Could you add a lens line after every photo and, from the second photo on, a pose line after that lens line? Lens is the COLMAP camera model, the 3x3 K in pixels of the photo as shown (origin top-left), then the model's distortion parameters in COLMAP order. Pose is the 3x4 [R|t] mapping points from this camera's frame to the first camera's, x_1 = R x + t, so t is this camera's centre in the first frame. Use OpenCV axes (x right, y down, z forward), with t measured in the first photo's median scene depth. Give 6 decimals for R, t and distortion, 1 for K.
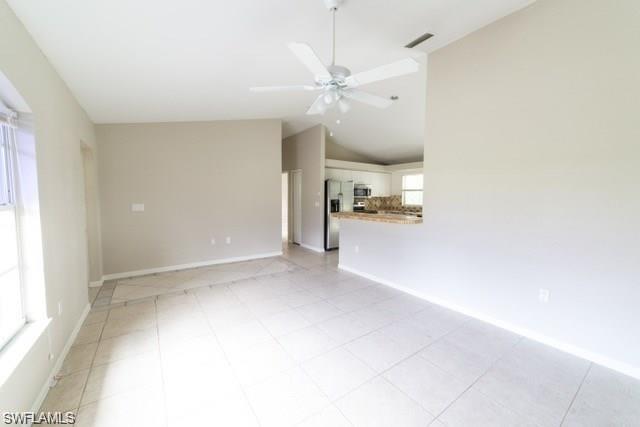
lens RADIAL K [[246.7, 0, 318.2], [0, 246.7, 209.4], [0, 0, 1]] dist [0.009578, 0.000327]
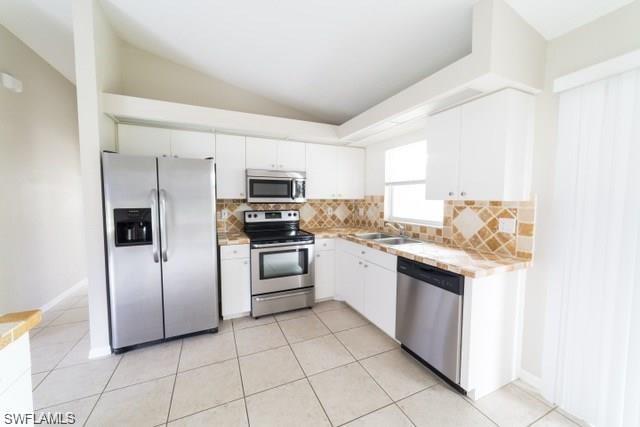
lens RADIAL K [[246.7, 0, 322.3], [0, 246.7, 209.6], [0, 0, 1]] dist [0.009578, 0.000327]
pose [[0.983623, 0.003448, -0.180203, 0.315189], [-0.004456, 0.999977, -0.005192, -0.030599], [0.180181, 0.005910, 0.983616, 0.563062]]
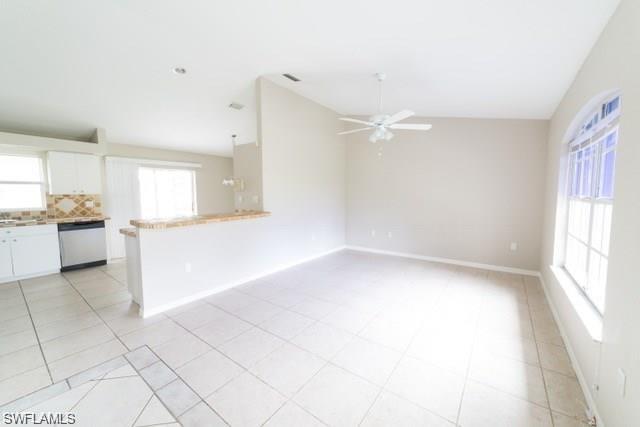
lens RADIAL K [[246.7, 0, 317.8], [0, 246.7, 212.2], [0, 0, 1]] dist [0.009578, 0.000327]
pose [[-0.304713, -0.077439, 0.949291, -0.351046], [0.054783, 0.993614, 0.098639, -0.026671], [-0.950867, 0.082062, -0.298525, 0.476430]]
